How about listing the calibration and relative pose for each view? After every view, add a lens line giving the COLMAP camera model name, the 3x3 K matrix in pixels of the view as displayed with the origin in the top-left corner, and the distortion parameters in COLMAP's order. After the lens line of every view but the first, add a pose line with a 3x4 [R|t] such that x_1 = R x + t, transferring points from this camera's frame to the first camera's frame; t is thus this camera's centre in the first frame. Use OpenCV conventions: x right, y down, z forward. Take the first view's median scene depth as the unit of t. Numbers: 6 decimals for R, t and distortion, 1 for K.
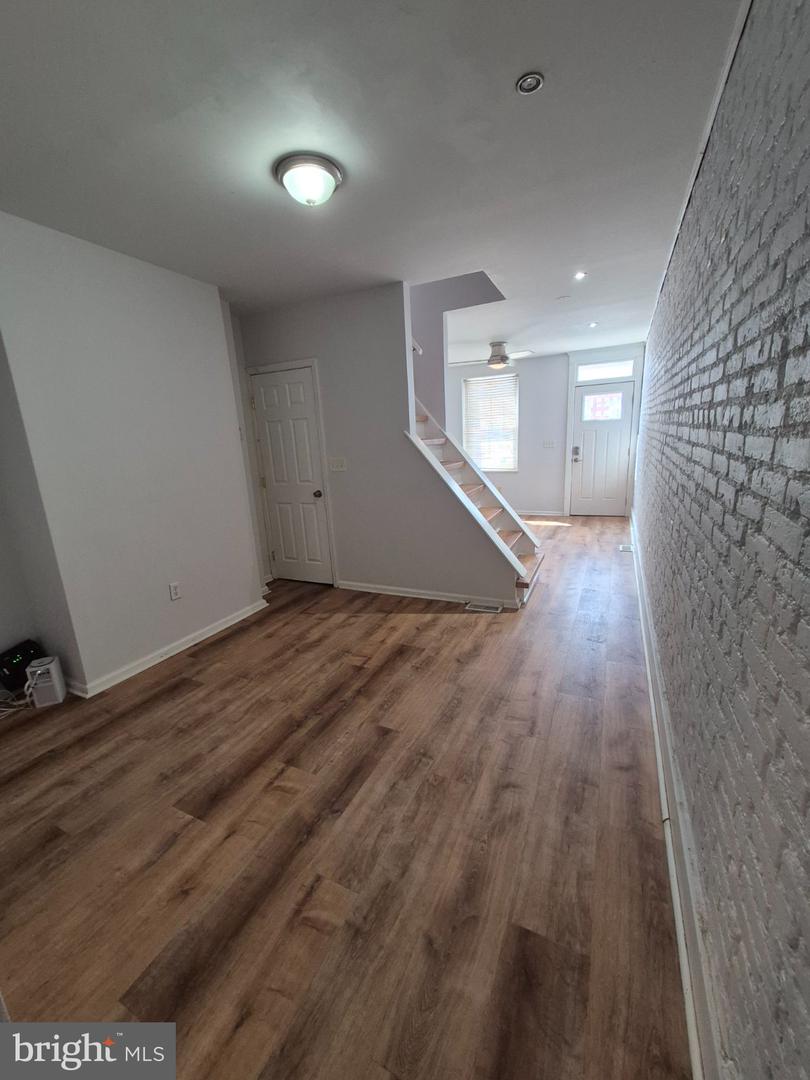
lens RADIAL K [[421.5, 0, 407.1], [0, 421.5, 541.1], [0, 0, 1]] dist [0.002740, -0.000007]
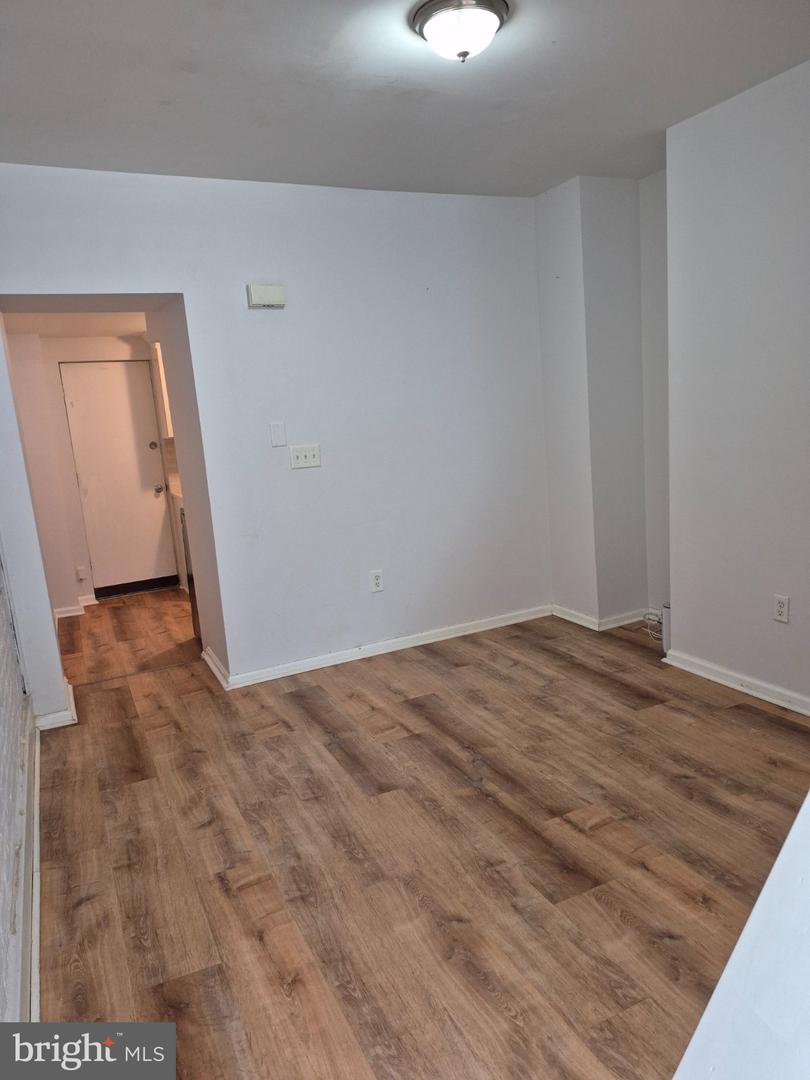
lens RADIAL K [[751.3, 0, 407.9], [0, 751.3, 538.6], [0, 0, 1]] dist [0.044650, -0.037968]
pose [[-0.615605, 0.231028, -0.753430, 0.820625], [-0.085411, 0.930871, 0.355225, -0.446765], [0.783413, 0.283029, -0.553316, 1.609297]]
